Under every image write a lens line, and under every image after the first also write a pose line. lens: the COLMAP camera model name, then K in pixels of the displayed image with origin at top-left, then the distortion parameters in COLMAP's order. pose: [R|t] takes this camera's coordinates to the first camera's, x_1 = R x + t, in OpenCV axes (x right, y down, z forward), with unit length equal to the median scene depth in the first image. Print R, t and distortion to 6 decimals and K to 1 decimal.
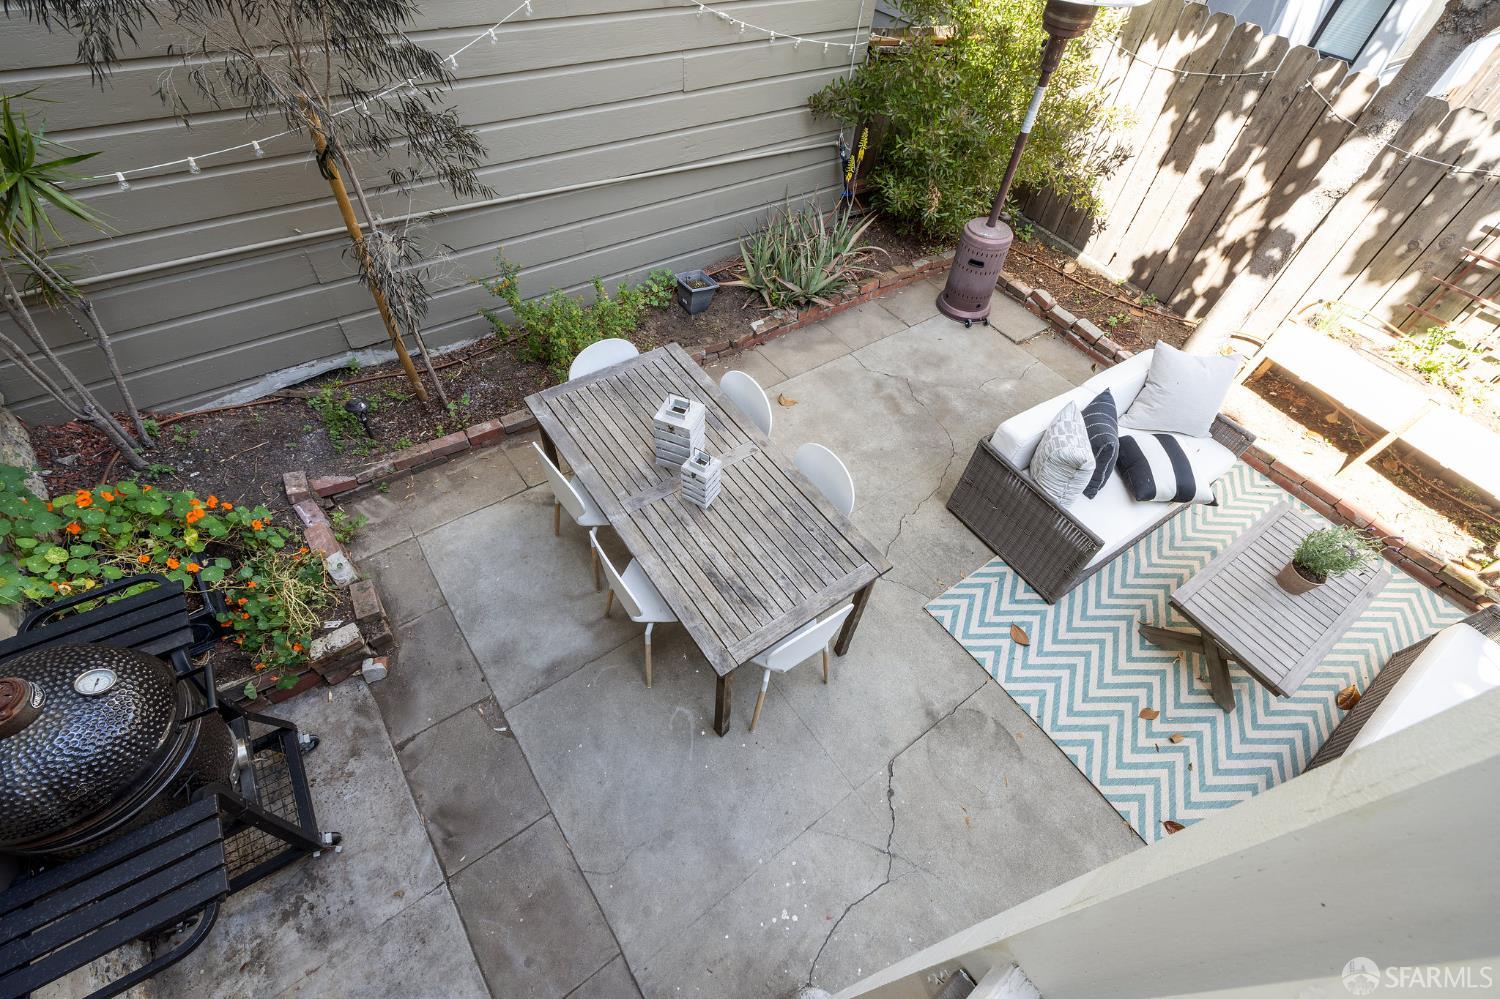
lens RADIAL K [[657.4, 0, 750.5], [0, 657.4, 472.3], [0, 0, 1]] dist [0.010672, -0.000695]
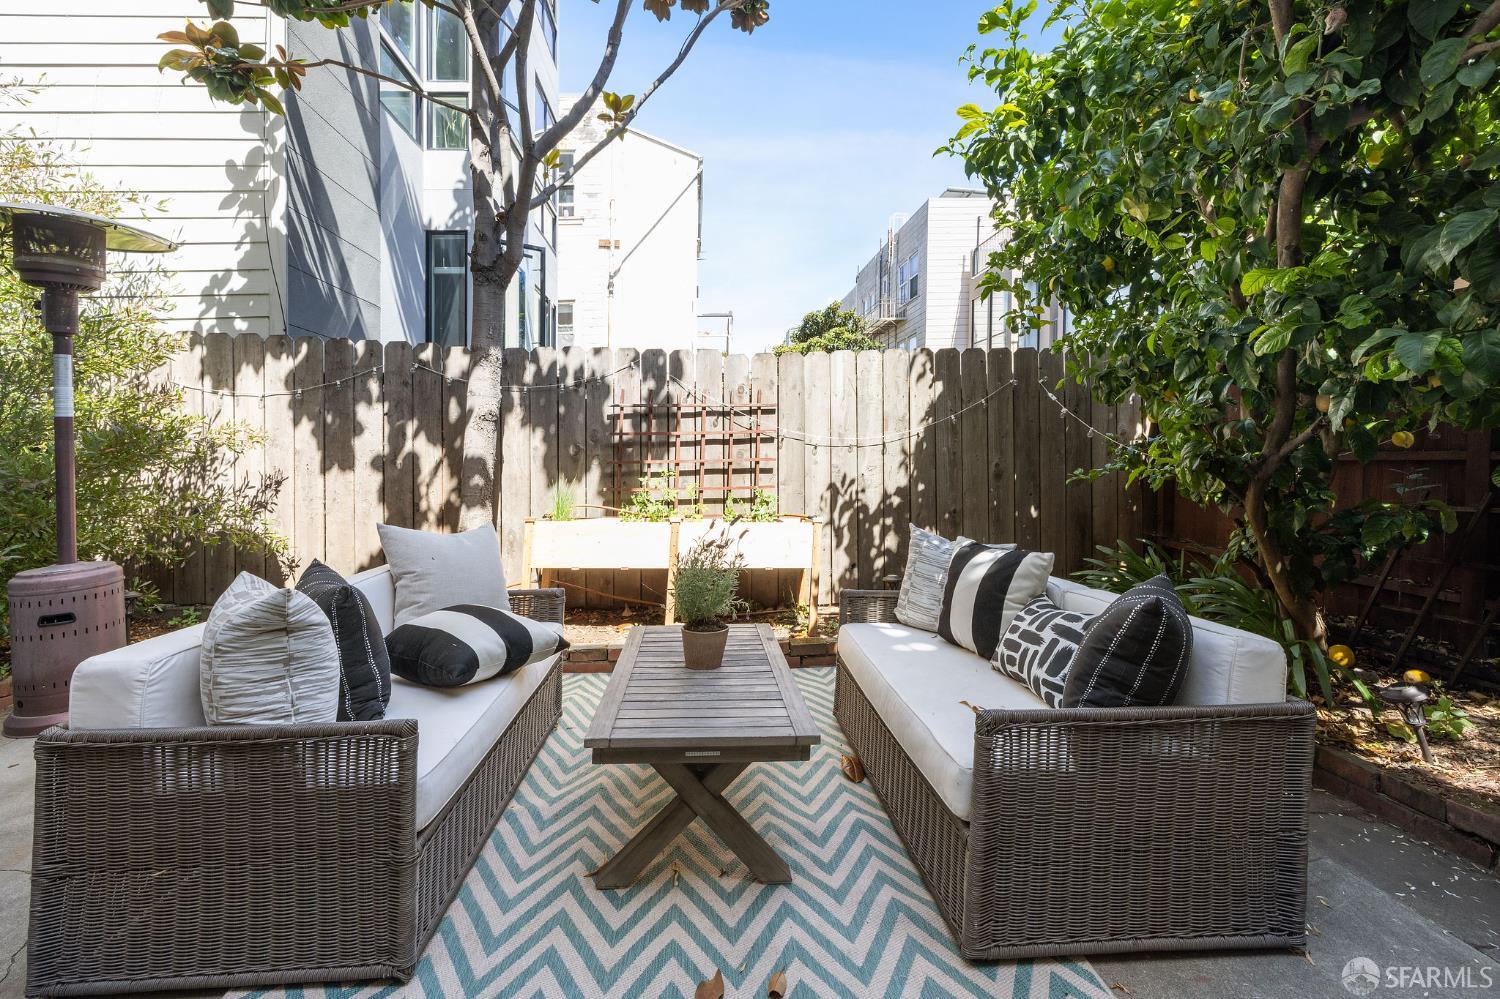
lens RADIAL K [[657.4, 0, 750.5], [0, 657.4, 472.3], [0, 0, 1]] dist [0.010672, -0.000695]
pose [[0.513455, -0.075682, 0.854773, 0.193503], [0.659297, 0.672380, -0.336501, 0.213156], [-0.549265, 0.736327, 0.395134, 0.399720]]
